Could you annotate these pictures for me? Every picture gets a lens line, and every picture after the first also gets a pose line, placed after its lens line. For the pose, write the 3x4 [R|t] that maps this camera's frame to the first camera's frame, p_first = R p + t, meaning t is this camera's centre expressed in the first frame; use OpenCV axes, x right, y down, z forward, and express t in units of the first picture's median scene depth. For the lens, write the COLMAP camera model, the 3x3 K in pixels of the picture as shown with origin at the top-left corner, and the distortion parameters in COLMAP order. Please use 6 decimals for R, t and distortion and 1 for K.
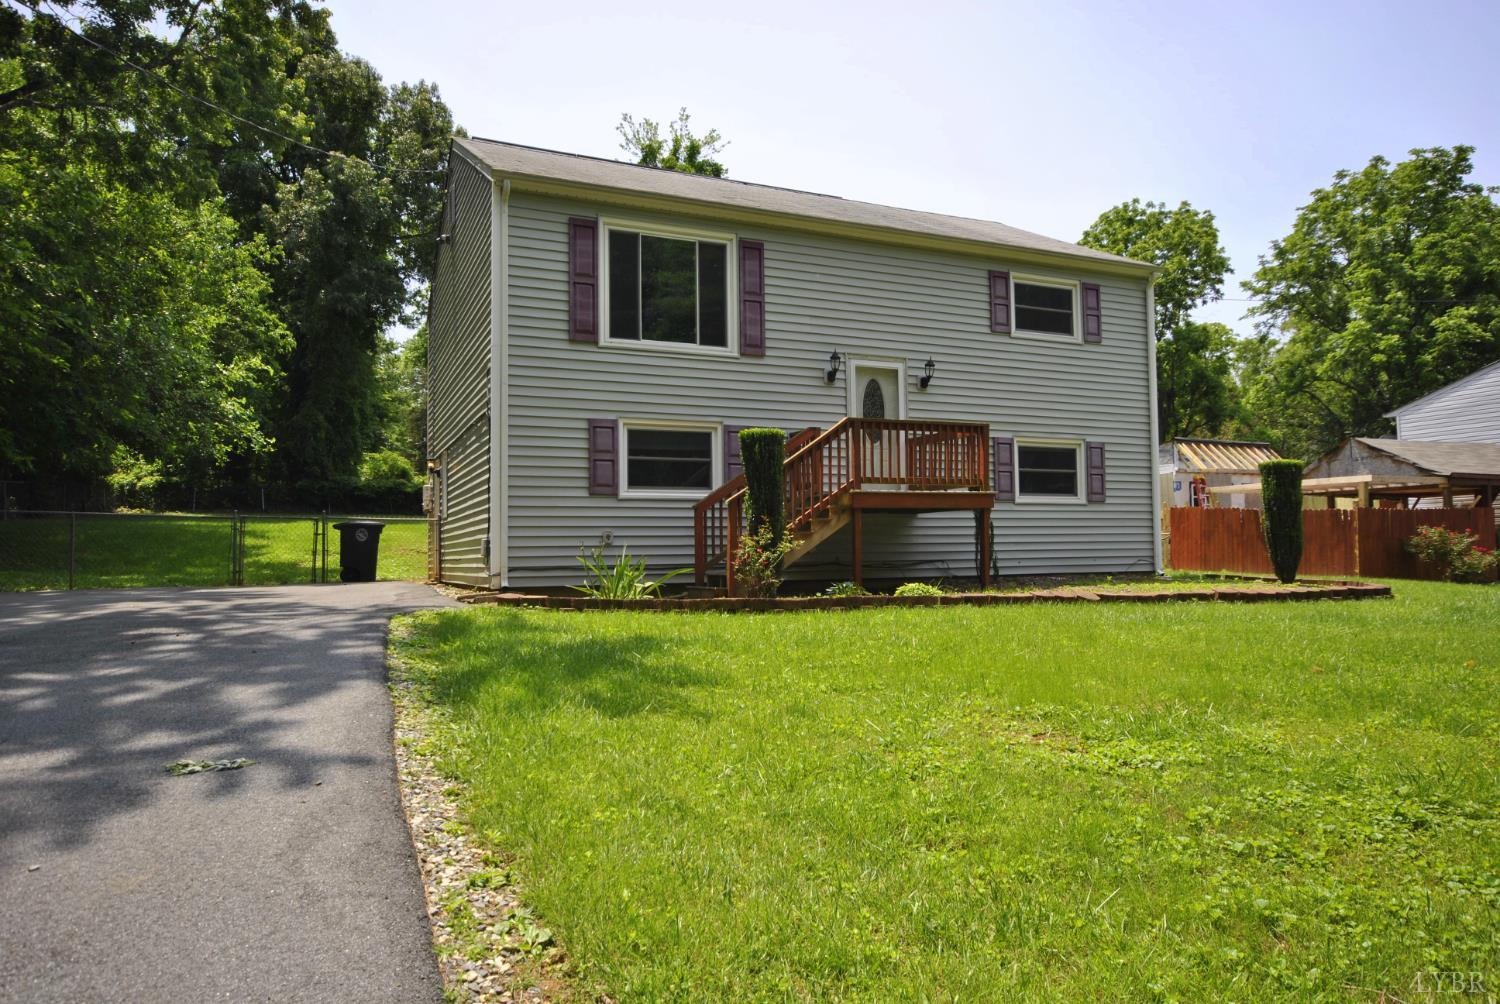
lens RADIAL K [[992.5, 0, 753.3], [0, 992.5, 505.6], [0, 0, 1]] dist [0.002596, 0.003959]
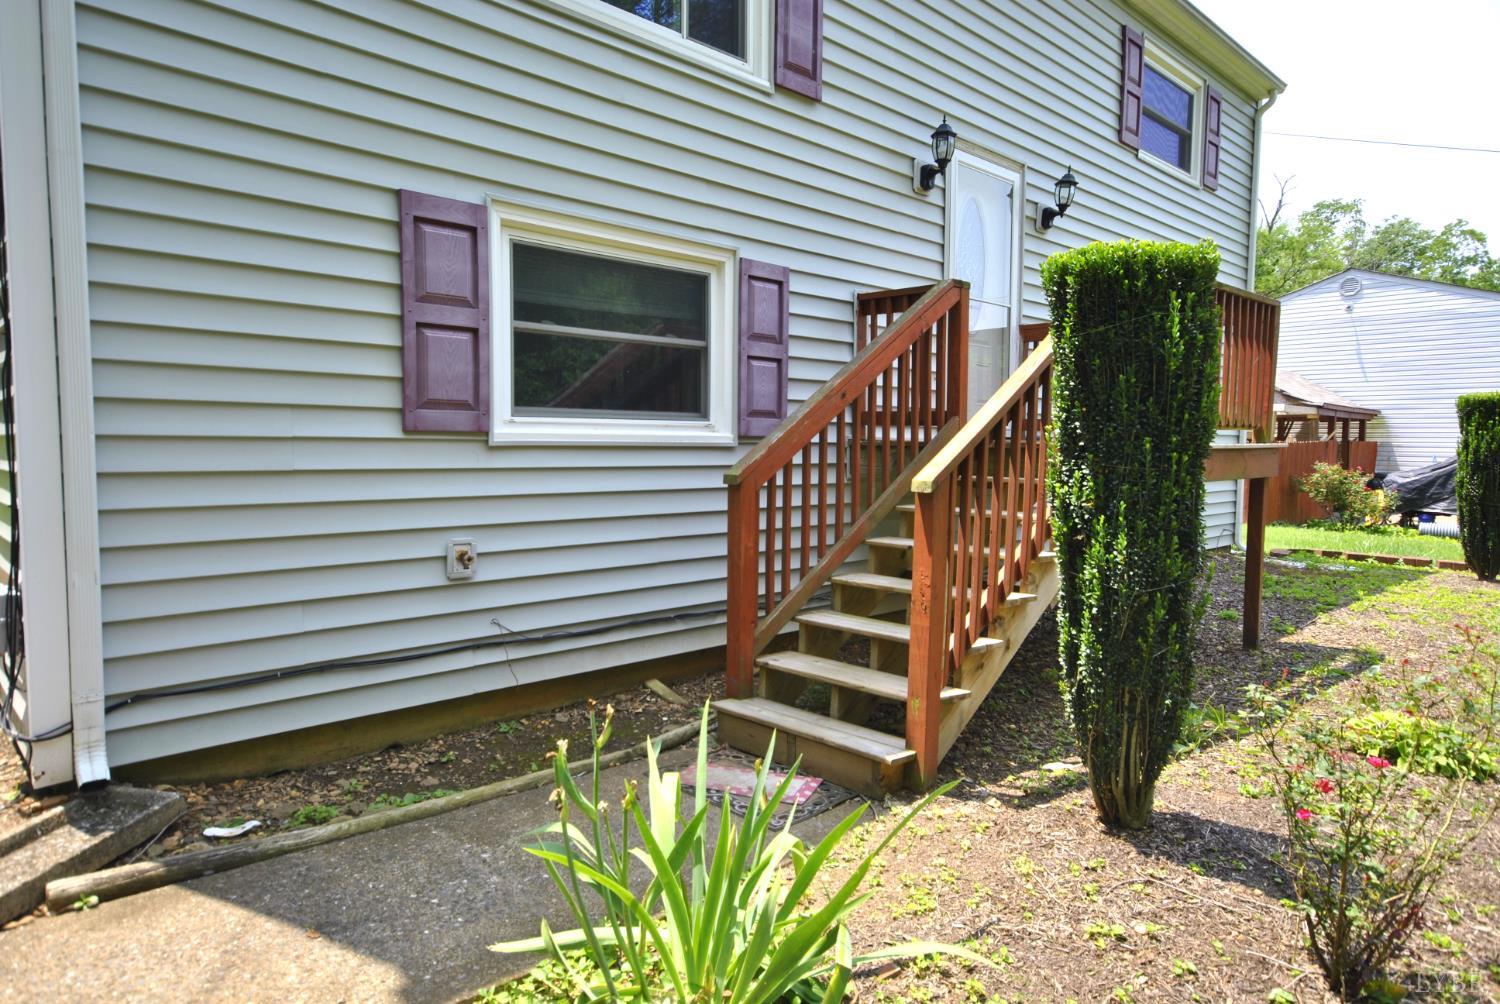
lens RADIAL K [[900.2, 0, 757.9], [0, 900.2, 496.4], [0, 0, 1]] dist [0.009007, 0.001555]
pose [[0.937159, -0.004871, 0.348869, -0.152381], [-0.032195, 0.994429, 0.100369, -0.022440], [-0.347414, -0.105294, 0.931781, 0.654805]]
